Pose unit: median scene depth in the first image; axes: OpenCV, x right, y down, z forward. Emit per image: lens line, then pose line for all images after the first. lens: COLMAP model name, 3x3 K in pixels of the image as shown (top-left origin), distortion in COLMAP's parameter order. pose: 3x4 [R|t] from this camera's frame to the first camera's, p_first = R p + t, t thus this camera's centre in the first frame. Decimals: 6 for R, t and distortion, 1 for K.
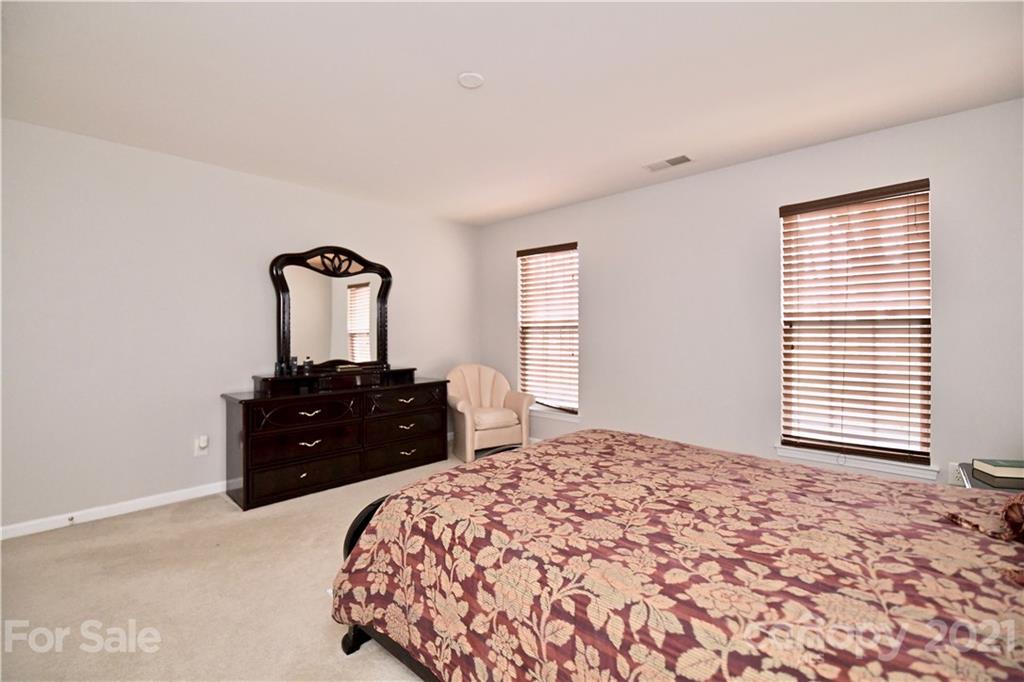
lens RADIAL K [[435.8, 0, 507.3], [0, 435.8, 331.6], [0, 0, 1]] dist [-0.000991, -0.012886]
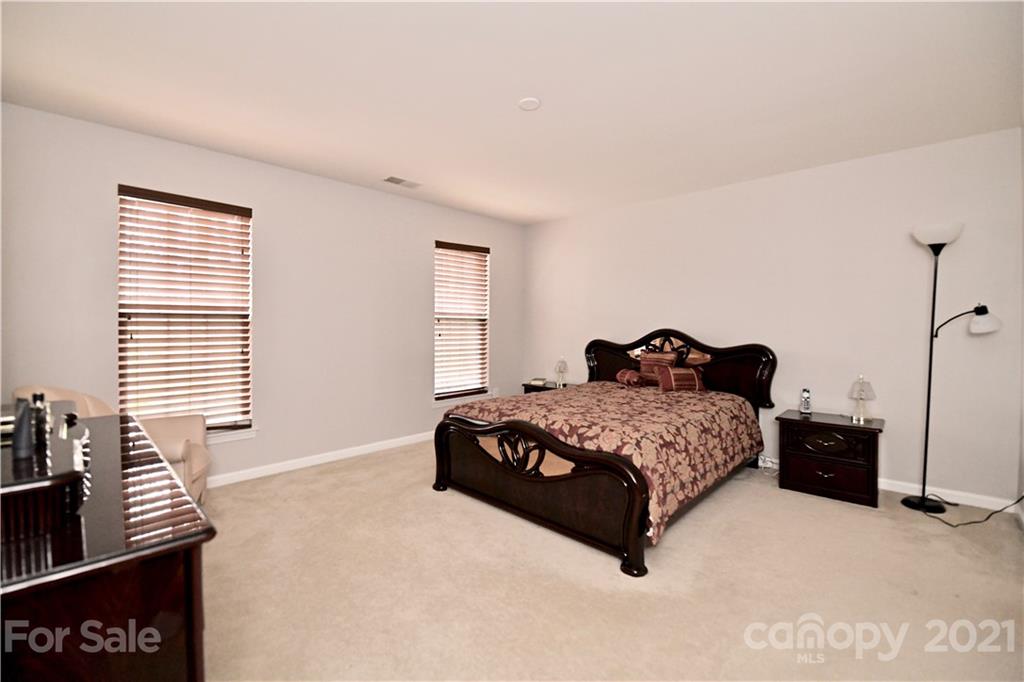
lens RADIAL K [[435.8, 0, 507.3], [0, 435.8, 331.6], [0, 0, 1]] dist [-0.000991, -0.012886]
pose [[-0.001881, -0.012082, 0.999925, -0.288727], [-0.002289, 0.999924, 0.012077, 0.003170], [-0.999996, -0.002267, -0.001909, 0.244982]]
